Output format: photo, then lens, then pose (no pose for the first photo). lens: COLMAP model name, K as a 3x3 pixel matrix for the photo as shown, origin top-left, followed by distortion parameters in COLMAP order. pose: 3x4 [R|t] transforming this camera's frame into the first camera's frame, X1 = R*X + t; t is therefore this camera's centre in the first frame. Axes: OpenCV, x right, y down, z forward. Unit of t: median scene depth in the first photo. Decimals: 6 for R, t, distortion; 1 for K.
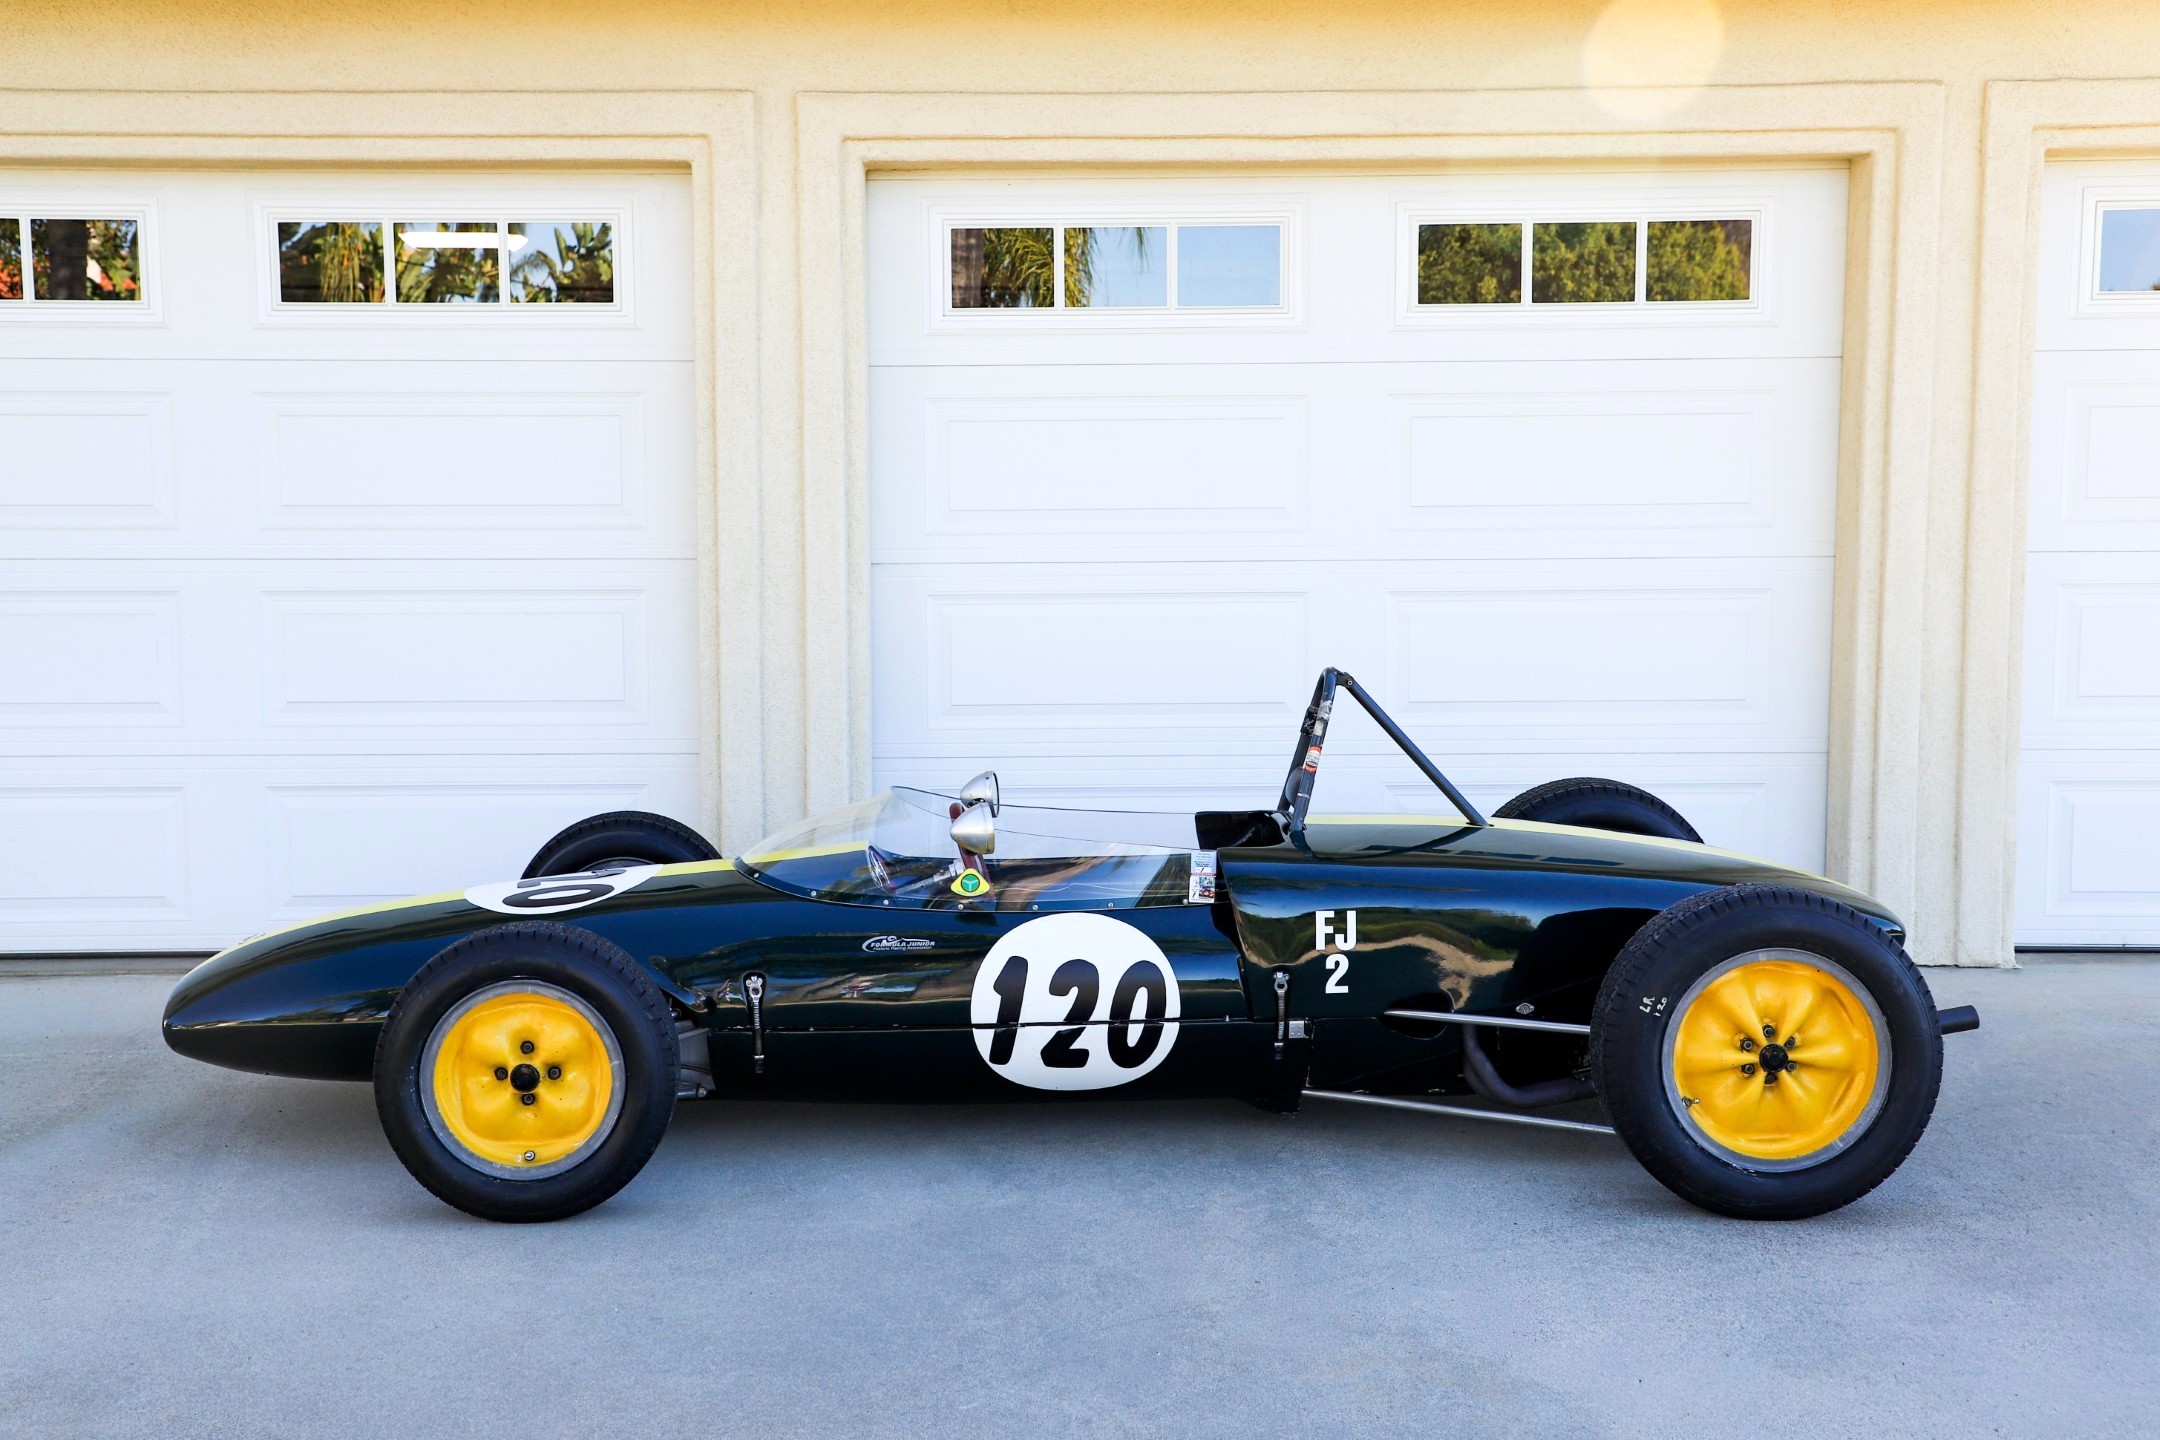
lens RADIAL K [[2386.6, 0, 1073.5], [0, 2386.6, 717.2], [0, 0, 1]] dist [0.010649, 0.000000]
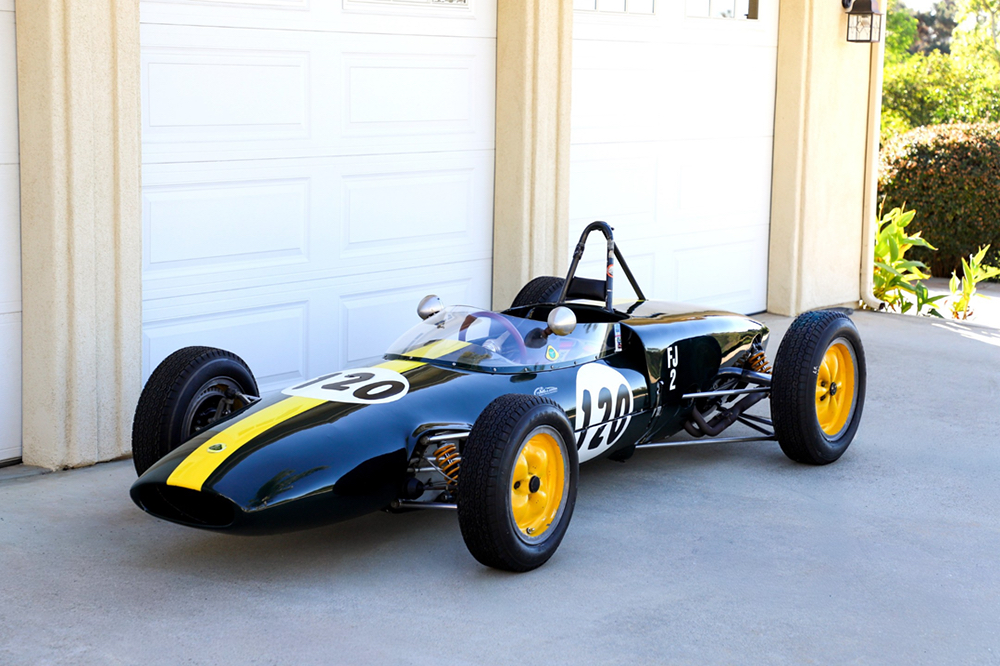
lens RADIAL K [[1976.0, 0, 500.5], [0, 1976.0, 332.3], [0, 0, 1]] dist [0.270378, 0.000000]
pose [[0.551856, -0.094485, 0.828570, -1.285169], [0.054862, 0.995522, 0.076983, -0.061132], [-0.832133, 0.002974, 0.554568, 0.225495]]
